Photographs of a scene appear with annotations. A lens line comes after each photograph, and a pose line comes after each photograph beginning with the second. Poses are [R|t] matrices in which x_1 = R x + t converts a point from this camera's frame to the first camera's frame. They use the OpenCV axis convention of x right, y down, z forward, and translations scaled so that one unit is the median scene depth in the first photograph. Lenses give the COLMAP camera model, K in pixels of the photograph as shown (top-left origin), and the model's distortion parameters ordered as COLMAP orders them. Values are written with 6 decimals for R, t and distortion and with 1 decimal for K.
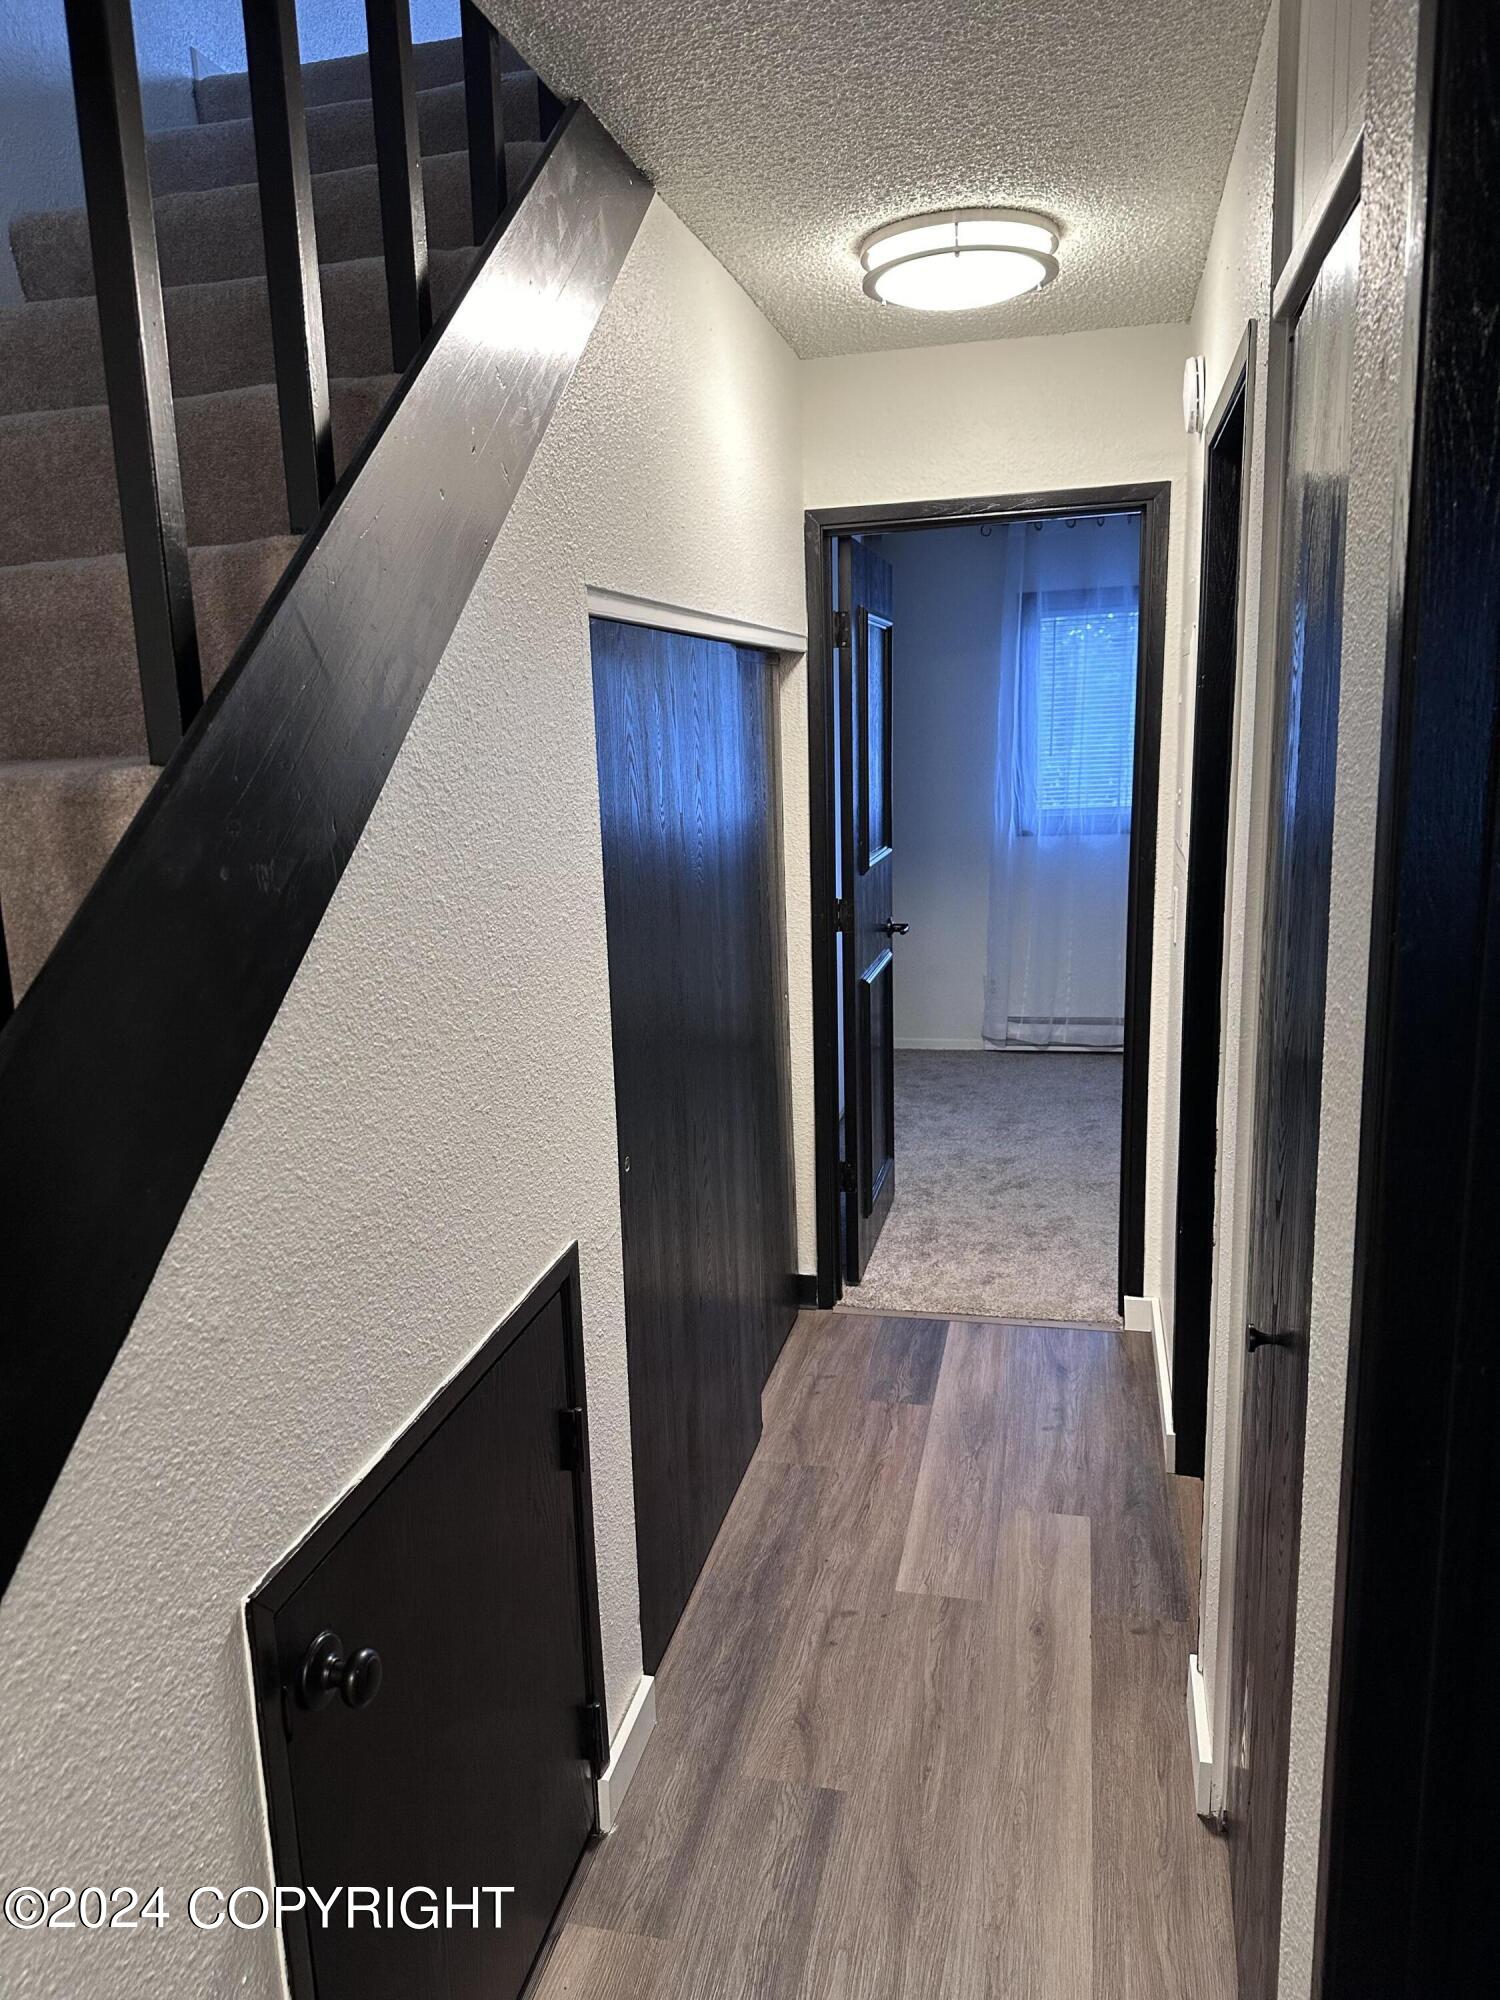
lens RADIAL K [[1400.5, 0, 751.1], [0, 1400.5, 988.5], [0, 0, 1]] dist [0.037865, -0.070073]
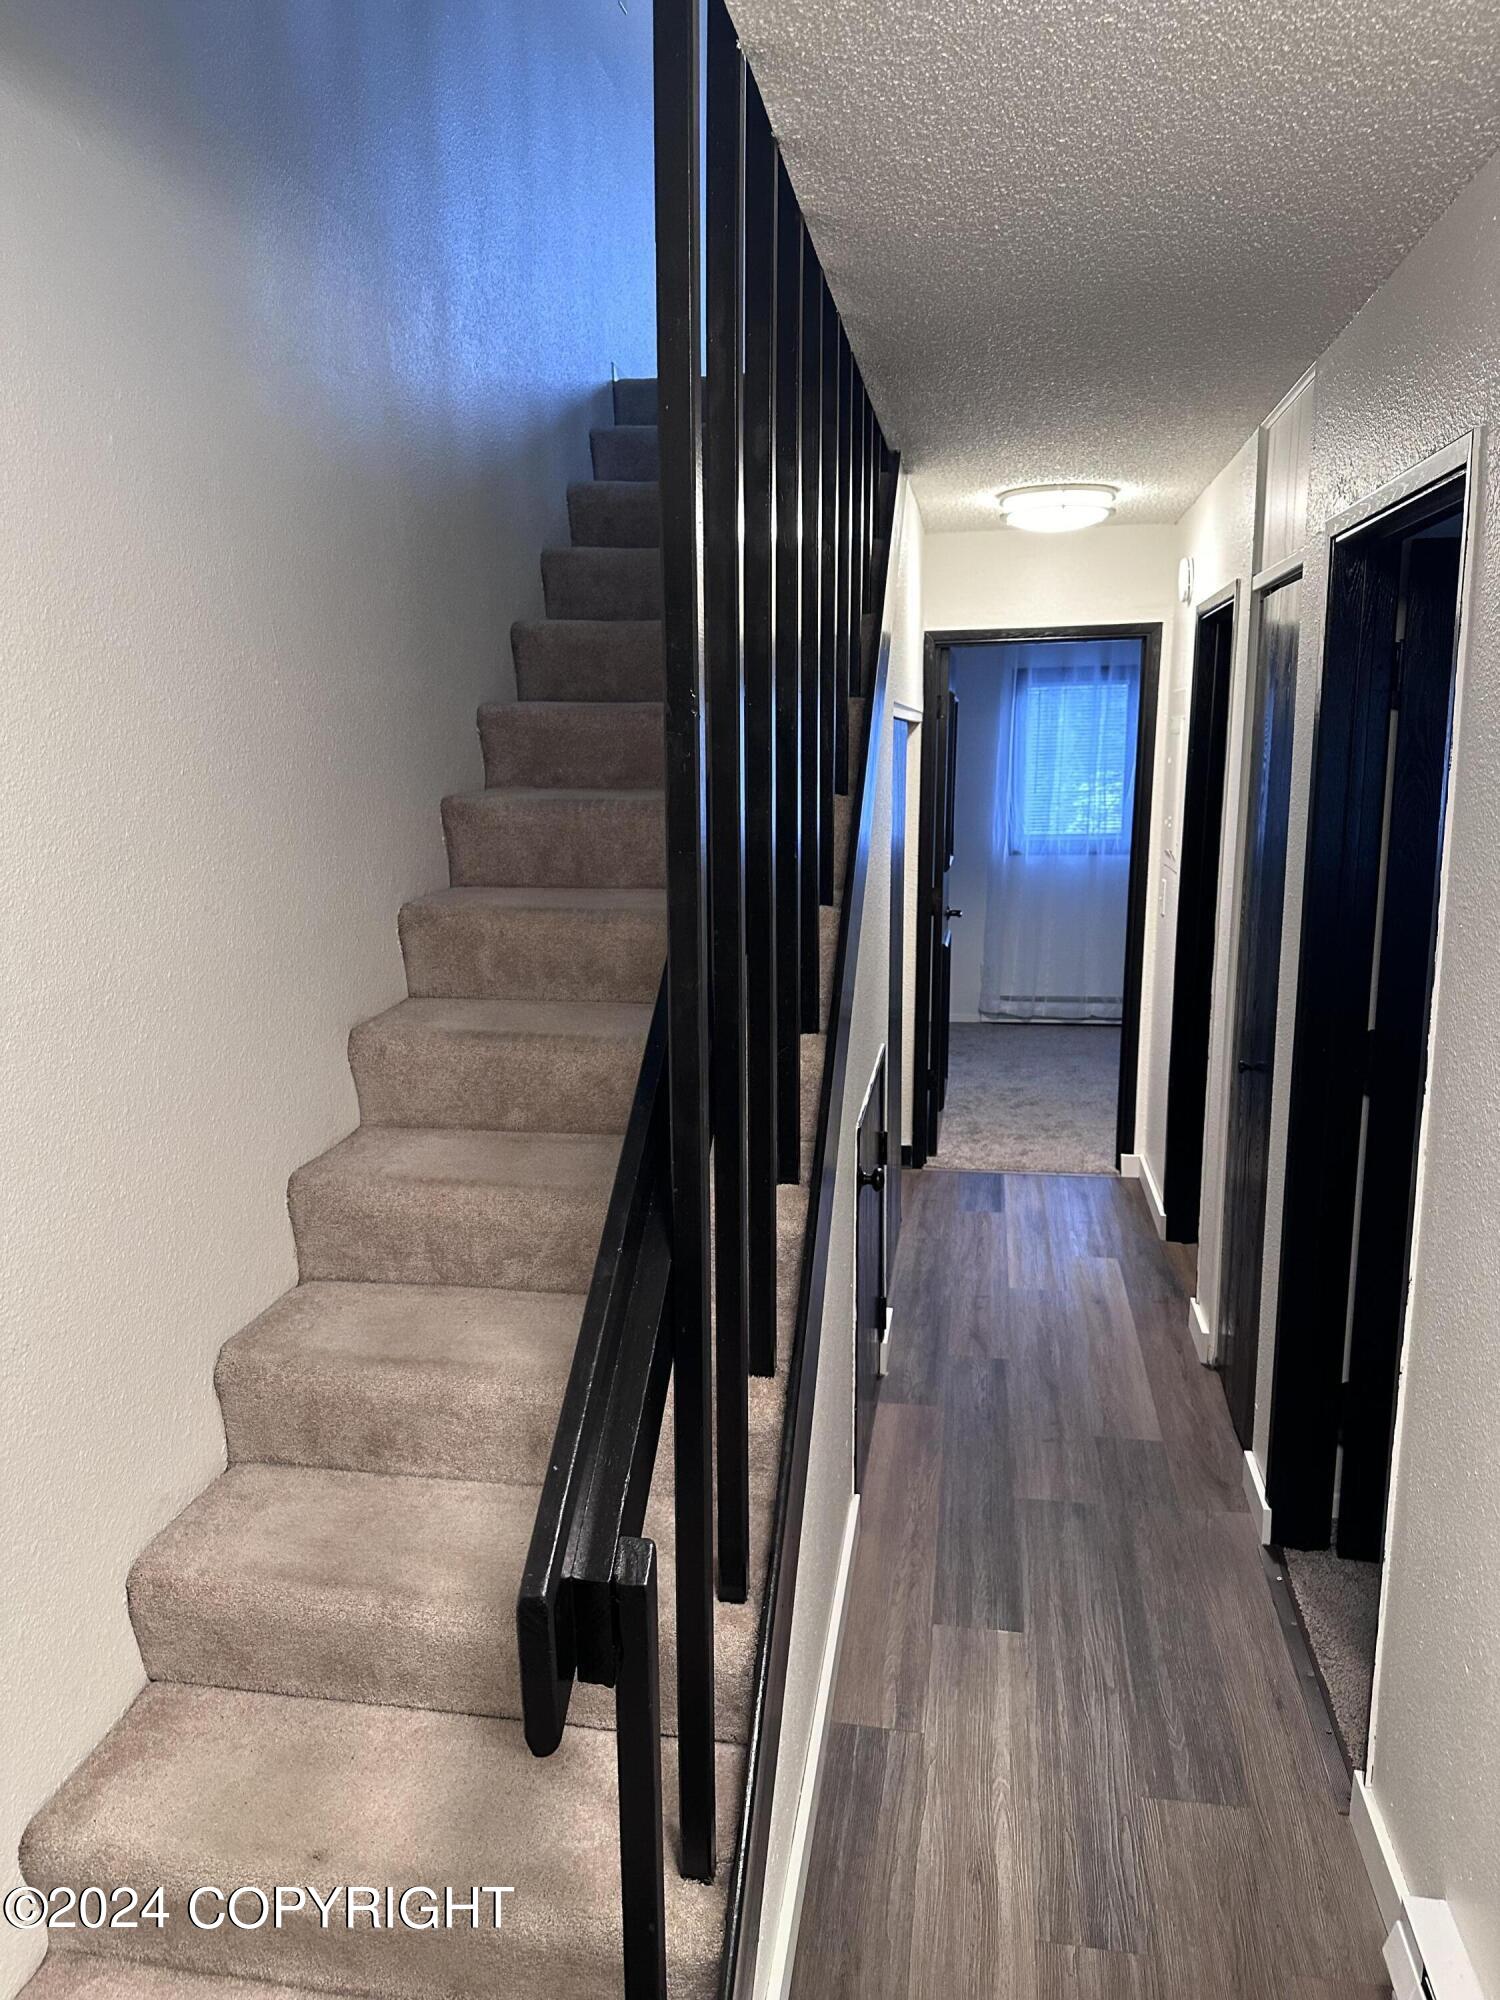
lens RADIAL K [[1400.5, 0, 737.6], [0, 1400.5, 994.2], [0, 0, 1]] dist [0.037865, -0.070073]
pose [[0.998224, 0.012407, 0.058259, -0.222539], [-0.011348, 0.999765, -0.018473, 0.076541], [-0.058475, 0.017779, 0.998131, -0.453352]]
